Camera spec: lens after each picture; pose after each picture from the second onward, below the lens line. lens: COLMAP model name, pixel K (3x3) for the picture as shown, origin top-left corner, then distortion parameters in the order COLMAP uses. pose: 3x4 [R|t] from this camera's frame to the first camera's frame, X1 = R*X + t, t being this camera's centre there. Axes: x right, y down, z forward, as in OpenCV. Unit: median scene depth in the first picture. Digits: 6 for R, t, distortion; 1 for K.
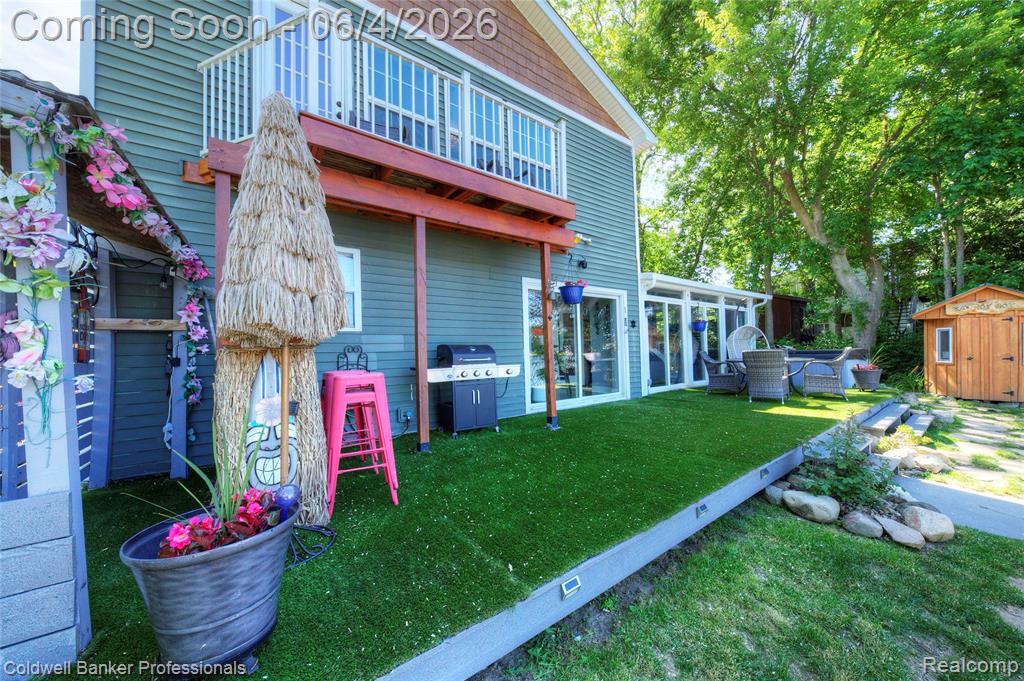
lens RADIAL K [[351.0, 0, 512.7], [0, 351.0, 345.0], [0, 0, 1]] dist [0.009834, -0.006190]
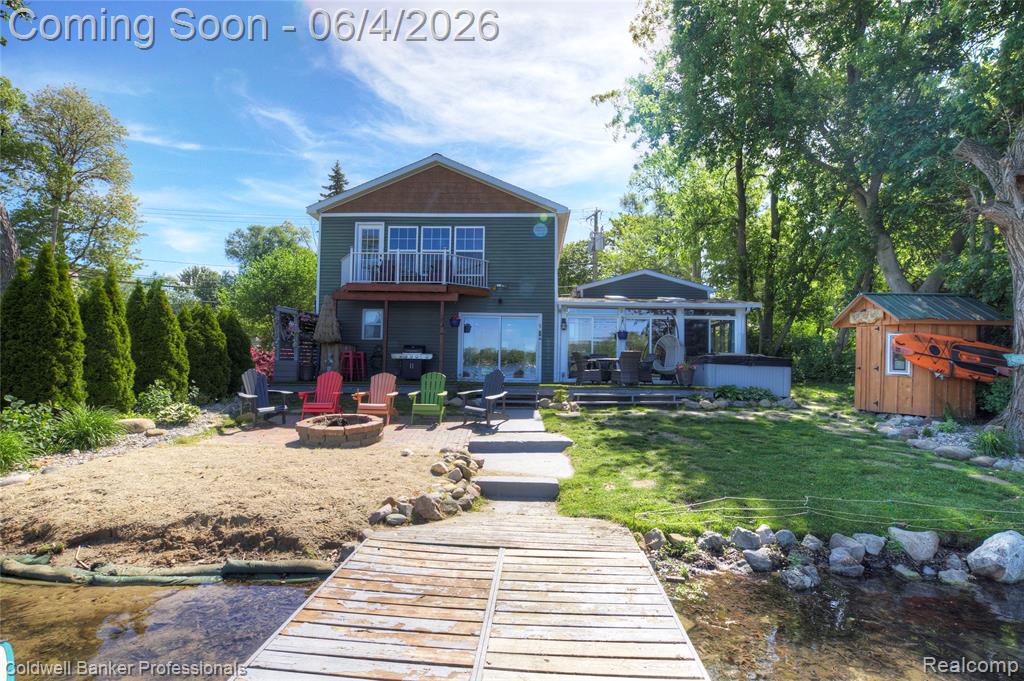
lens RADIAL K [[507.5, 0, 512.4], [0, 507.5, 345.2], [0, 0, 1]] dist [0.011836, 0.000358]
pose [[0.784018, 0.011925, -0.620623, 2.287984], [-0.022002, 0.999721, -0.008585, 0.012929], [0.620347, 0.020386, 0.784062, -1.186464]]
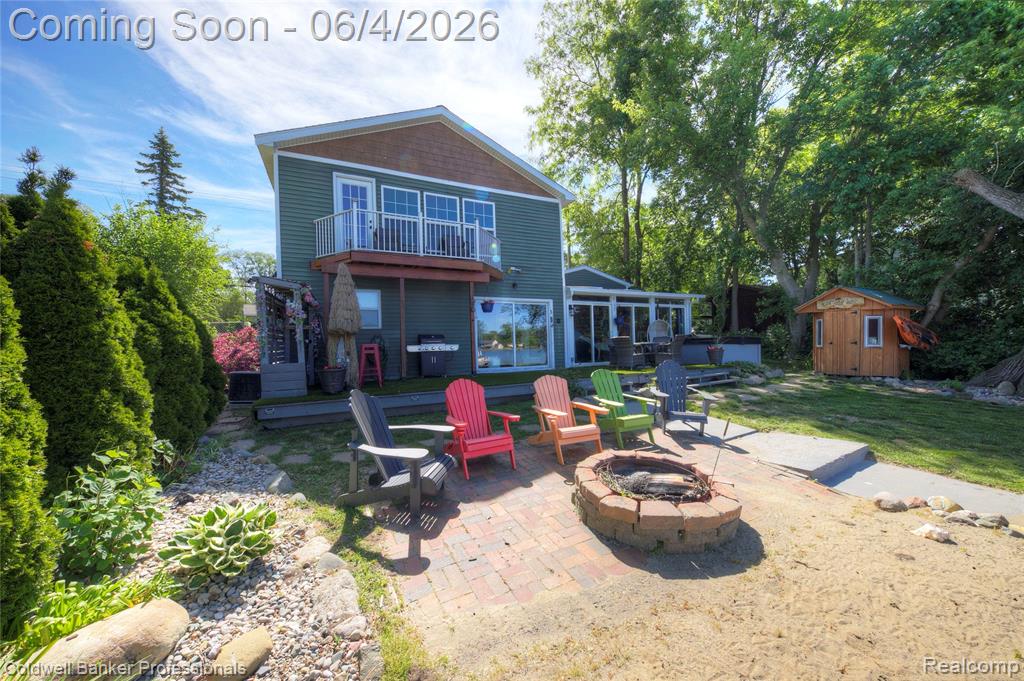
lens RADIAL K [[370.2, 0, 517.1], [0, 370.2, 342.0], [0, 0, 1]] dist [0.011458, -0.000141]
pose [[0.985608, -0.003697, -0.169006, 0.629050], [0.006118, 0.999886, 0.013808, 0.013957], [0.168936, -0.014643, 0.985518, -0.890984]]
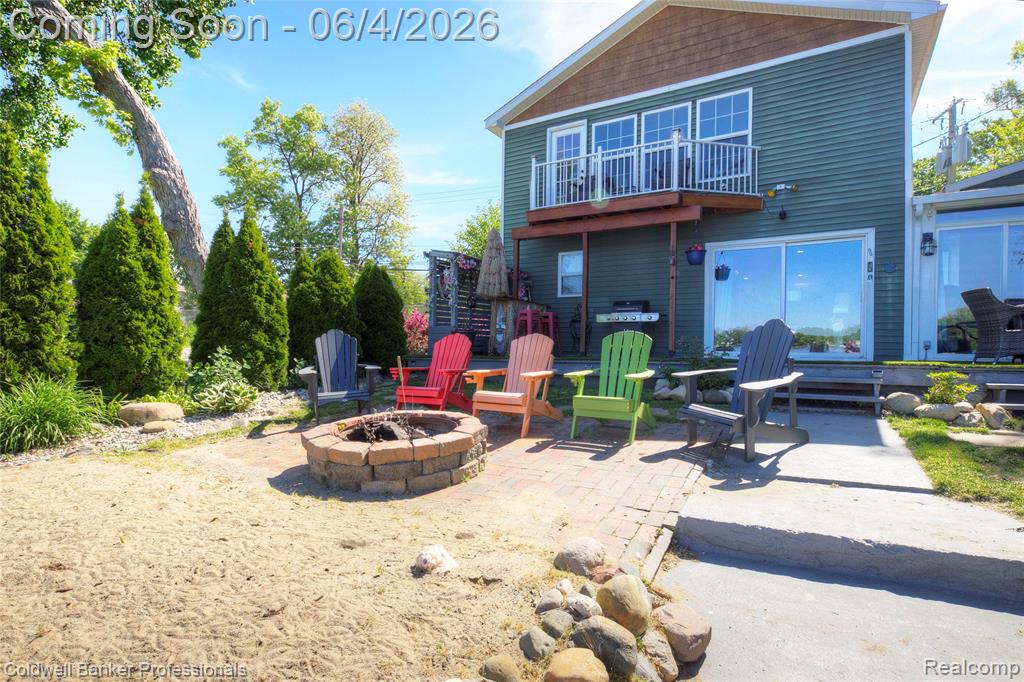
lens RADIAL K [[529.2, 0, 515.1], [0, 529.2, 346.1], [0, 0, 1]] dist [0.013440, 0.000214]
pose [[0.395207, 0.026026, -0.918223, 1.594225], [-0.000703, 0.999607, 0.028030, 0.117990], [0.918592, -0.010433, 0.395070, -0.340173]]
